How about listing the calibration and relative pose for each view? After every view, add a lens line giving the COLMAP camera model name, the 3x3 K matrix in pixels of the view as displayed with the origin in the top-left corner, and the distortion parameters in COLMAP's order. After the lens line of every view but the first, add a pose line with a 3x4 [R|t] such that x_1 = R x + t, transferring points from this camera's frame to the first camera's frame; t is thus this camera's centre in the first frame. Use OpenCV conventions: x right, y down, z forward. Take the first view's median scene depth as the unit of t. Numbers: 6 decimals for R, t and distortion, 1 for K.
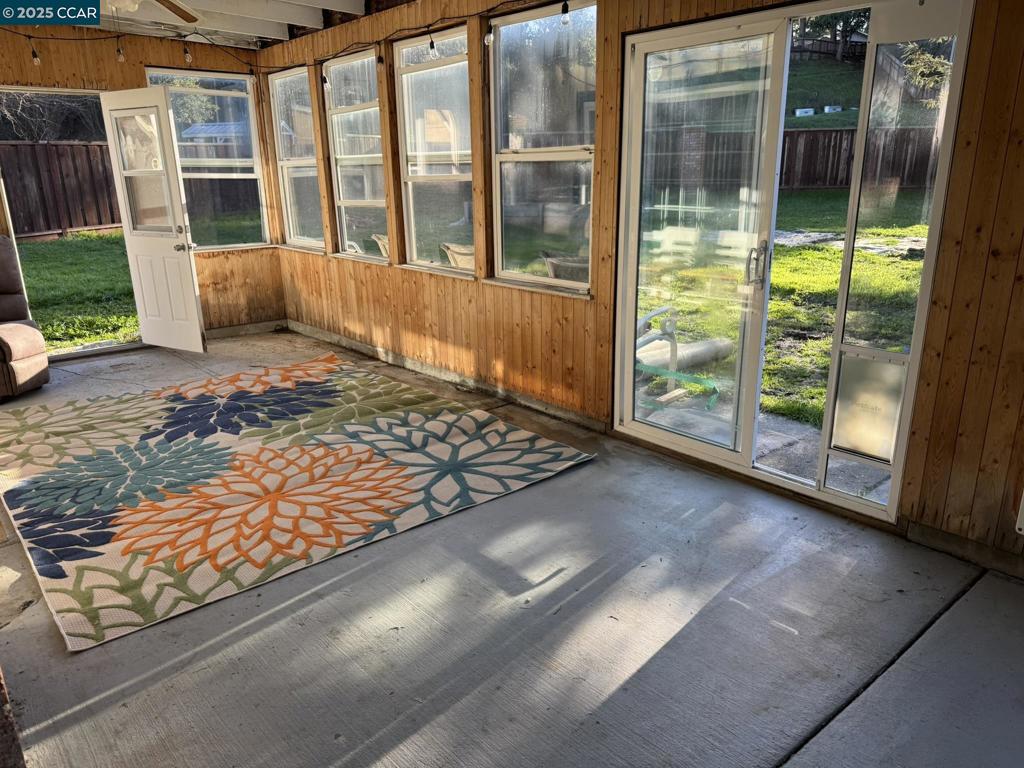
lens RADIAL K [[728.7, 0, 514.9], [0, 728.7, 384.4], [0, 0, 1]] dist [0.037378, -0.024069]
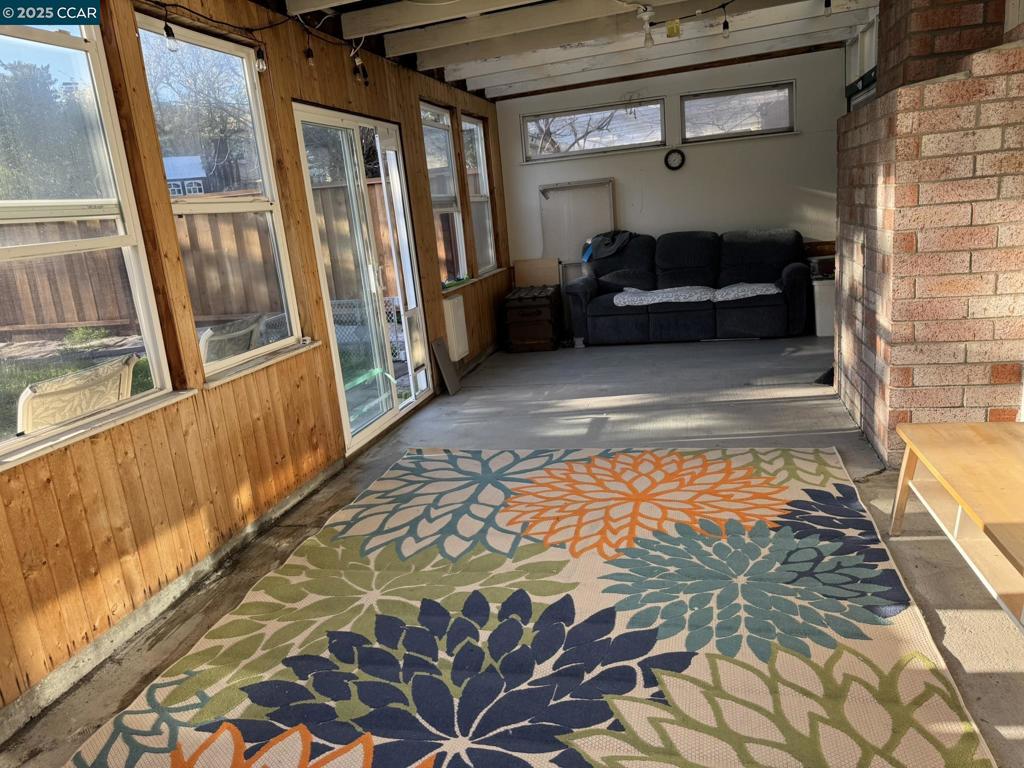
lens RADIAL K [[728.7, 0, 513.1], [0, 728.7, 385.4], [0, 0, 1]] dist [0.037378, -0.024069]
pose [[-0.573629, -0.123725, 0.809717, -0.894320], [0.331554, 0.868856, 0.367644, -0.357334], [-0.749014, 0.479356, -0.457379, 1.321618]]
